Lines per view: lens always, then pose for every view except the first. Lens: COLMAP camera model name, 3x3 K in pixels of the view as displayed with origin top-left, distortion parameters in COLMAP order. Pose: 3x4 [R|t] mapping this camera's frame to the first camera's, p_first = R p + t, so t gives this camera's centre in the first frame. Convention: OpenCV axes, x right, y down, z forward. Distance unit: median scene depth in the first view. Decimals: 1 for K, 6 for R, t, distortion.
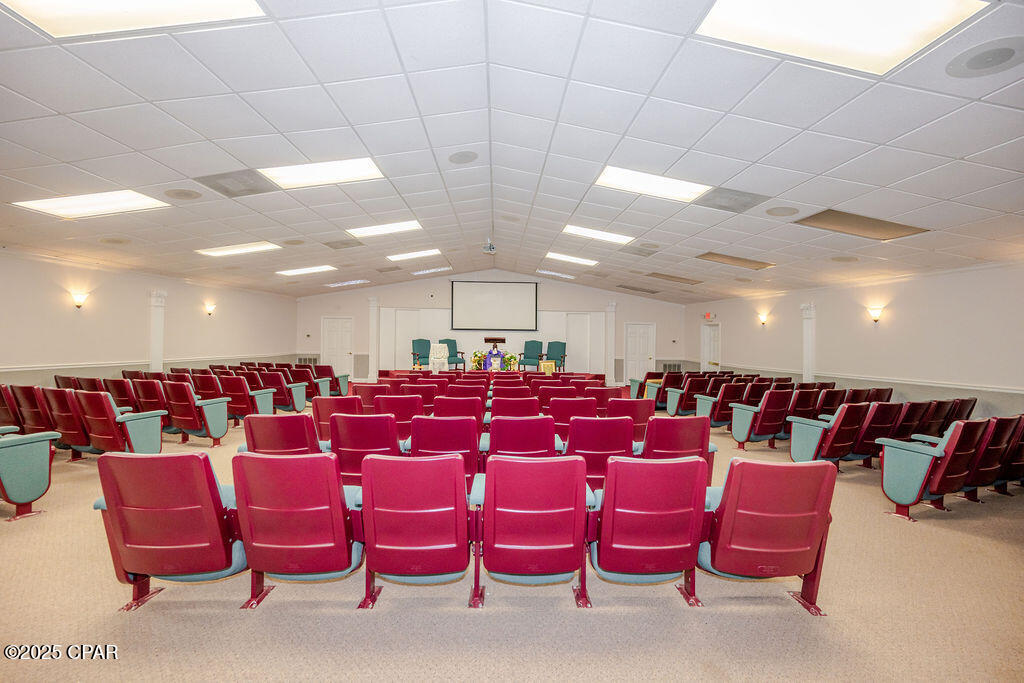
lens RADIAL K [[422.8, 0, 591.7], [0, 422.8, 326.2], [0, 0, 1]] dist [-0.000224, -0.000008]
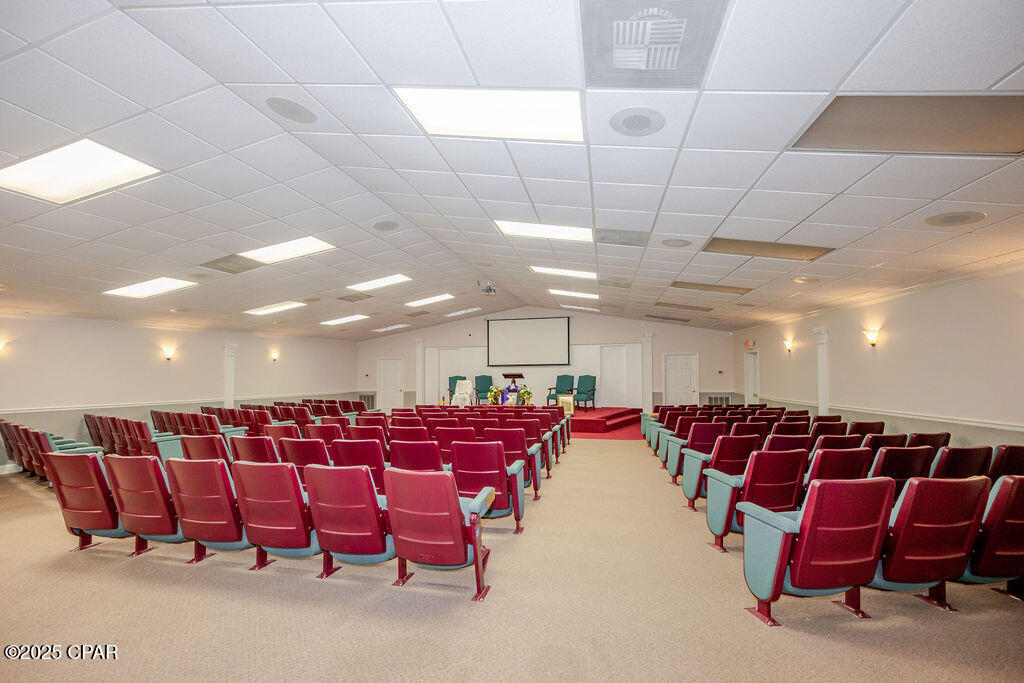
lens RADIAL K [[455.0, 0, 592.2], [0, 455.0, 348.1], [0, 0, 1]] dist [-0.001542, -0.000166]
pose [[0.969831, -0.037128, -0.240933, 0.239174], [0.032239, 0.999187, -0.024204, -0.001766], [0.241635, 0.015706, 0.970240, -0.042937]]
